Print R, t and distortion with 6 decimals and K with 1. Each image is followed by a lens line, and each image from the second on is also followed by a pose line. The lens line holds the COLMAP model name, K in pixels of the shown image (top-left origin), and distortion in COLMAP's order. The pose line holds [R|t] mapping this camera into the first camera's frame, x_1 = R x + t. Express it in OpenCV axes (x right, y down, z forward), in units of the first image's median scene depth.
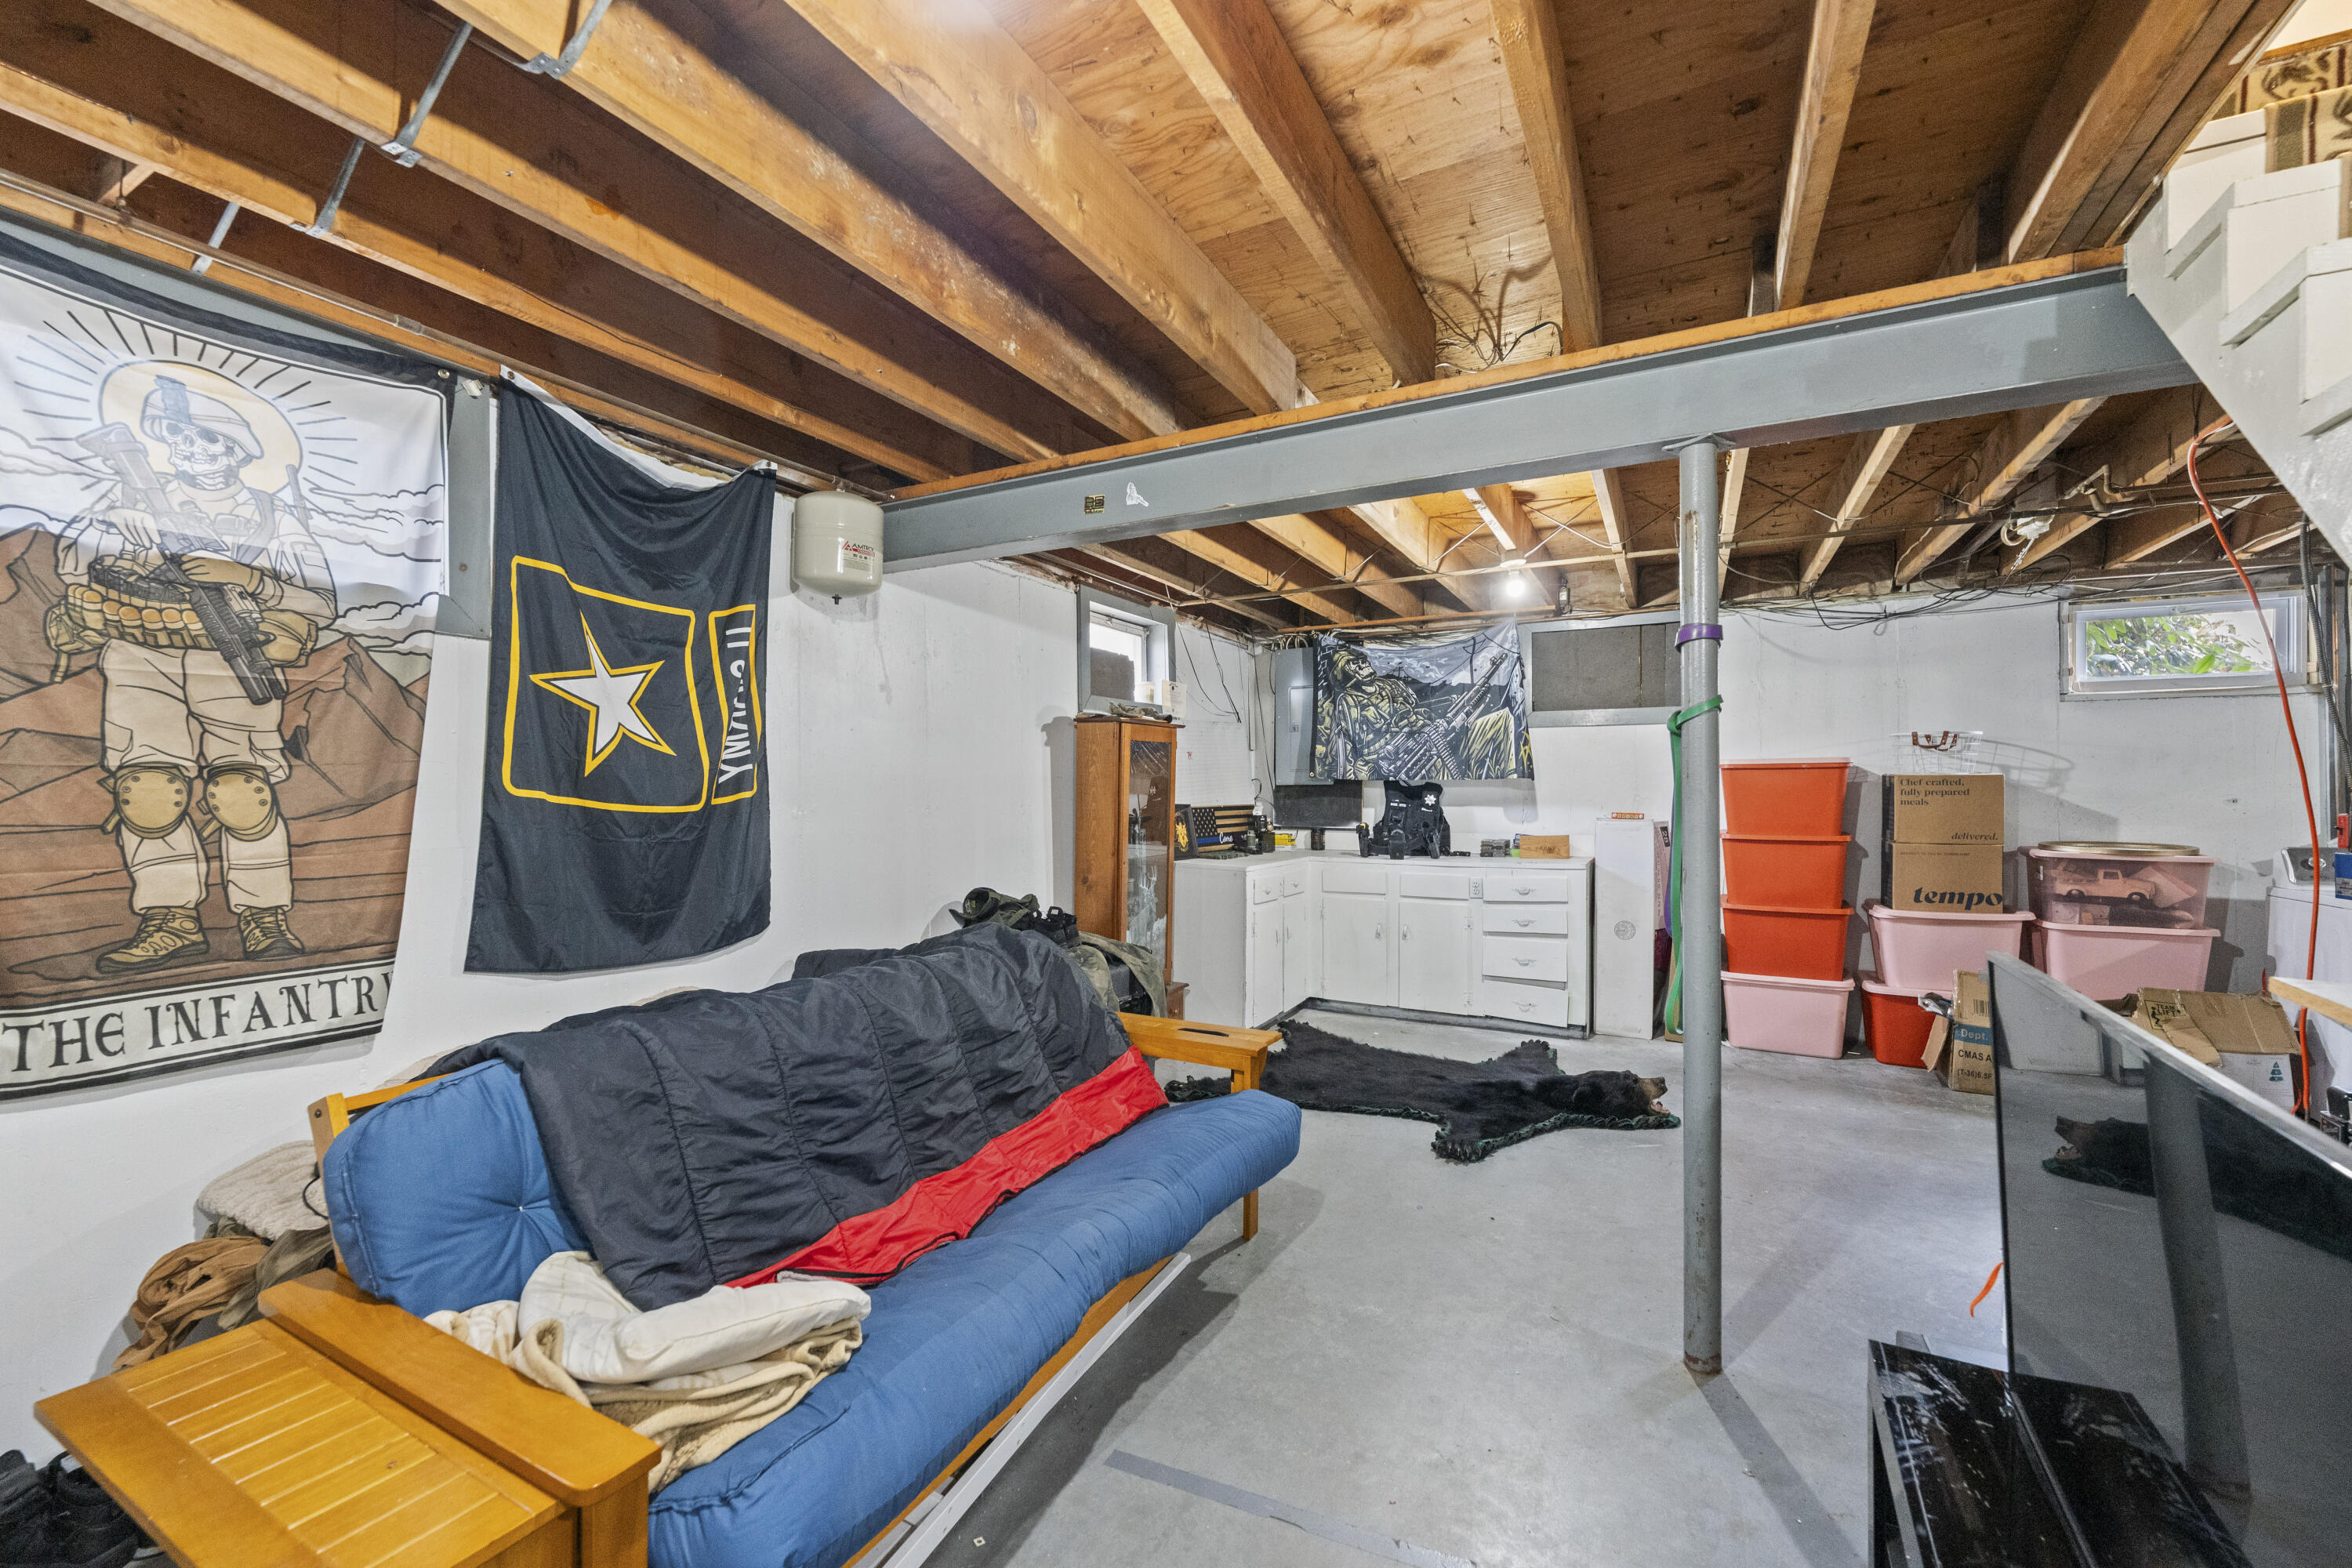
lens RADIAL K [[962.7, 0, 1178.9], [0, 962.7, 760.1], [0, 0, 1]] dist [0.001151, -0.000129]
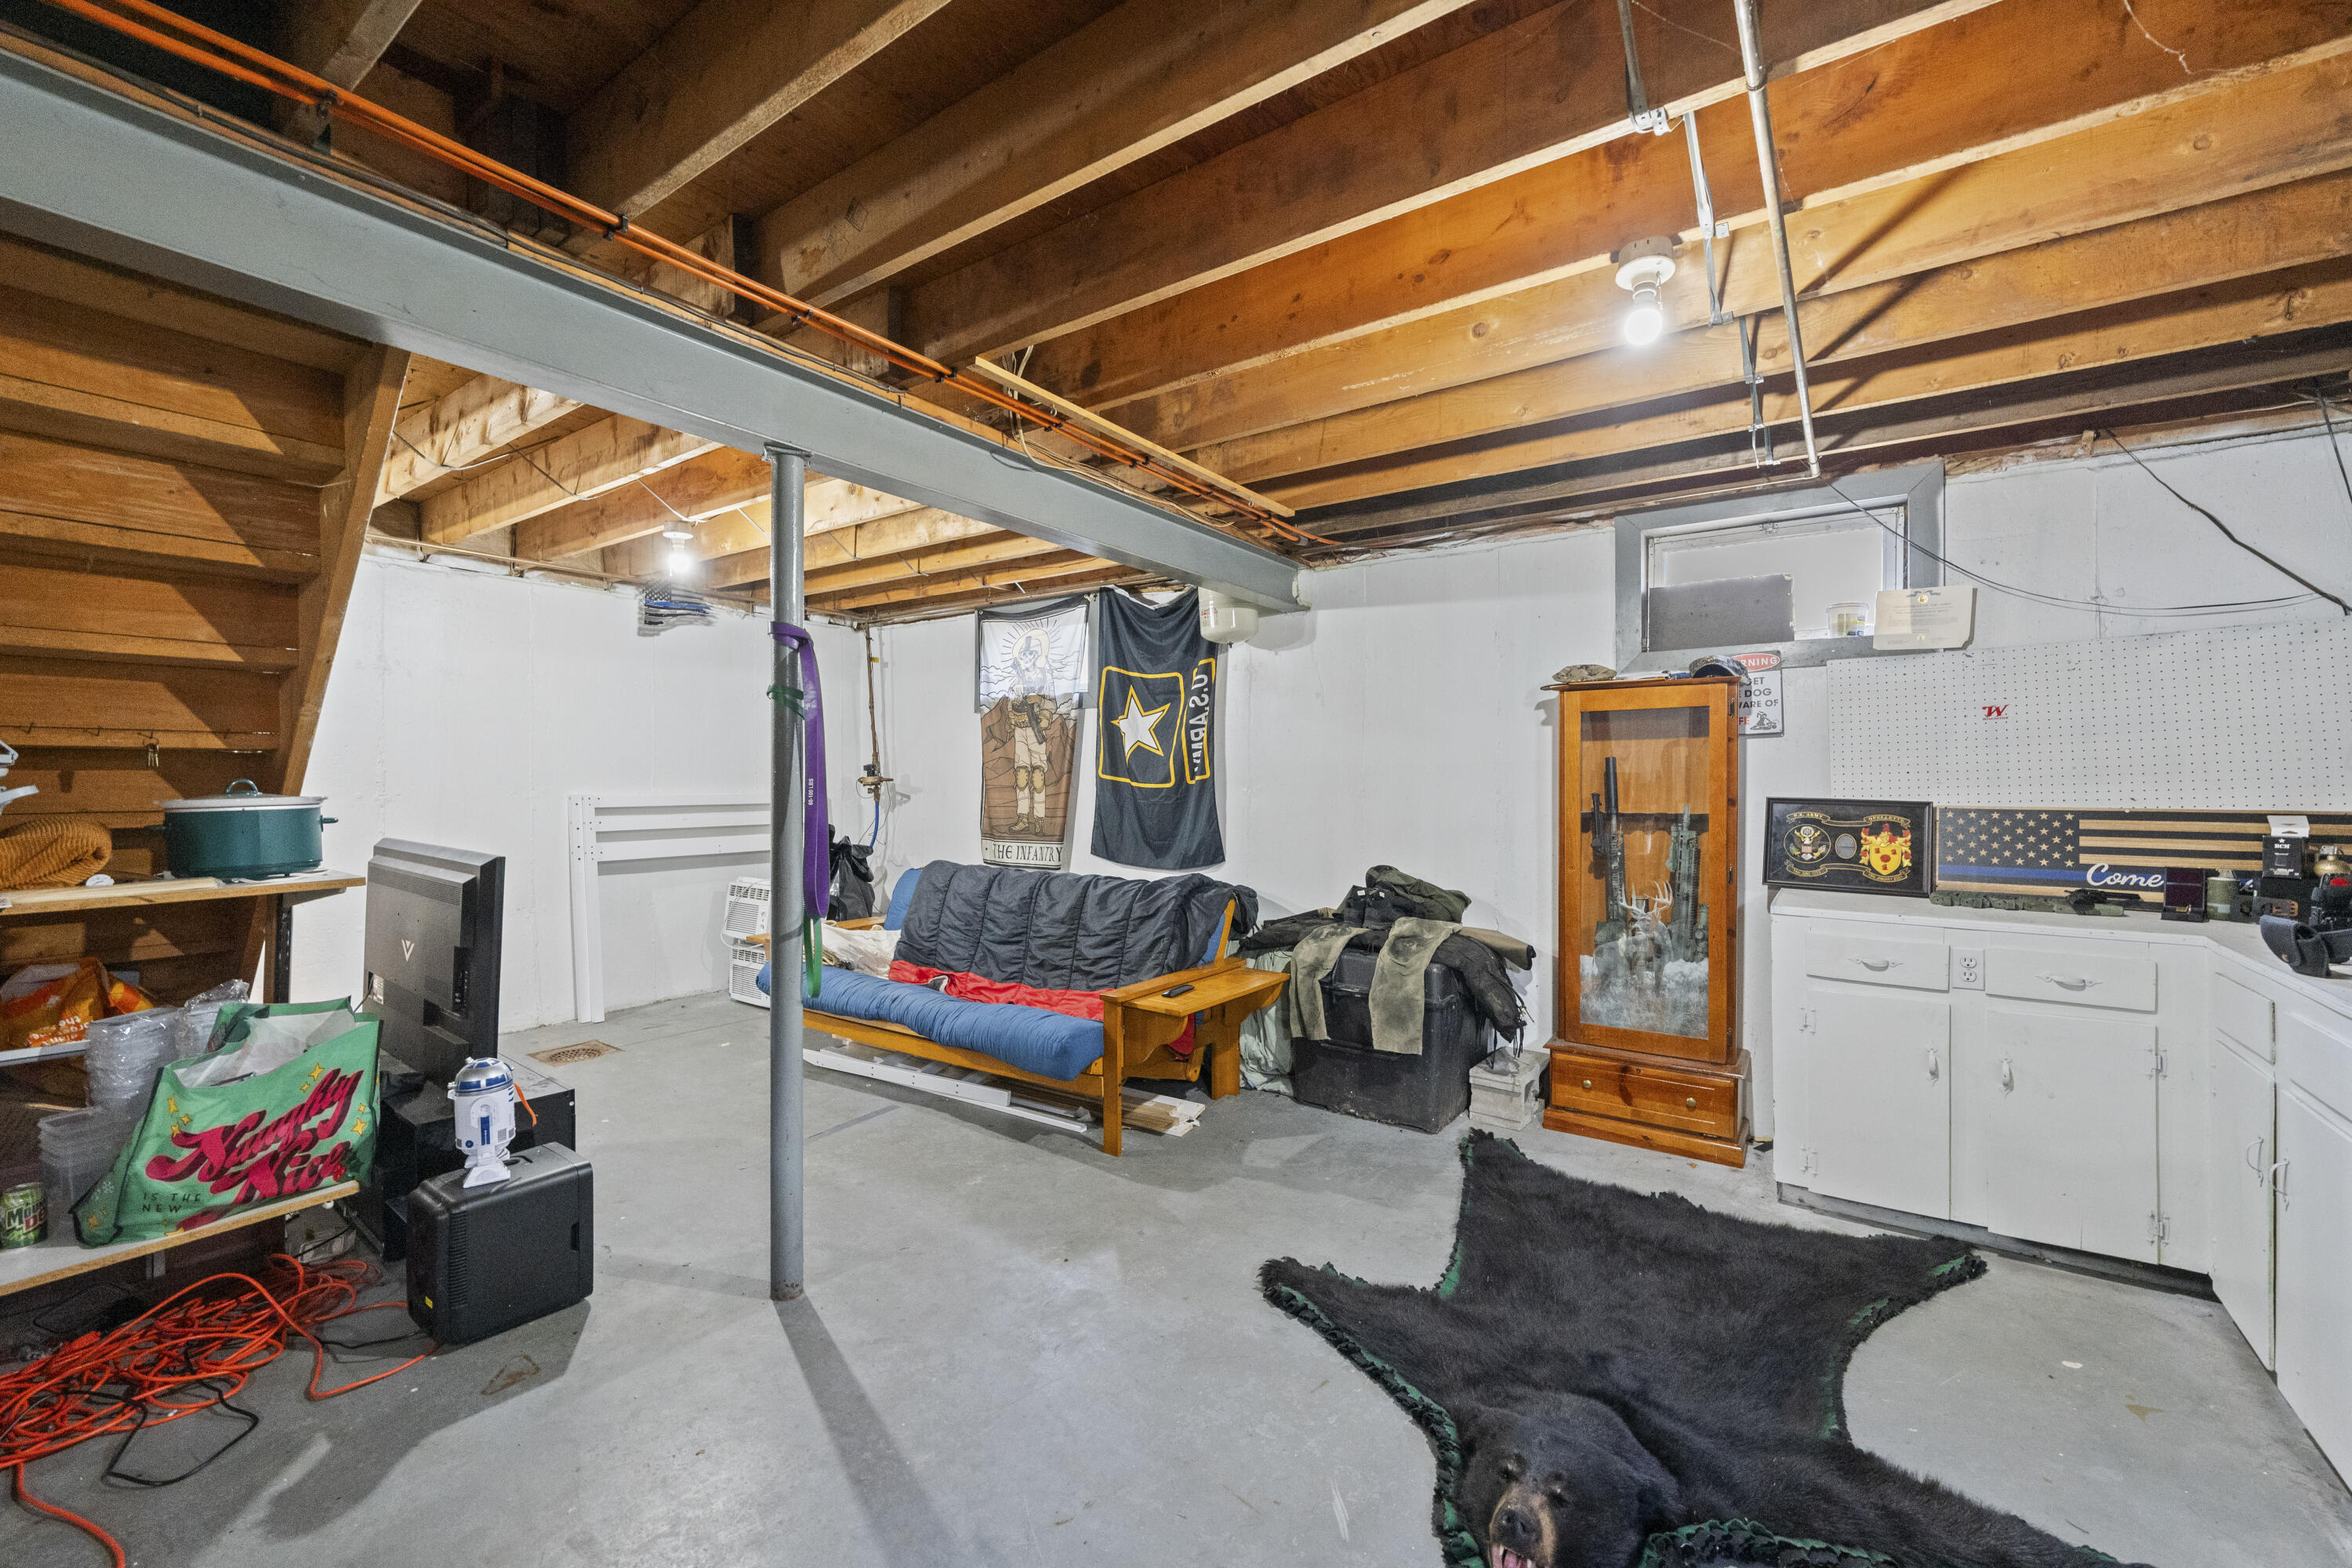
lens RADIAL K [[962.7, 0, 1178.9], [0, 962.7, 760.1], [0, 0, 1]] dist [0.001151, -0.000129]
pose [[-0.134369, -0.022272, -0.990681, 1.486689], [0.025135, 0.999349, -0.025876, 0.059452], [0.990613, -0.028377, -0.133722, 1.511828]]
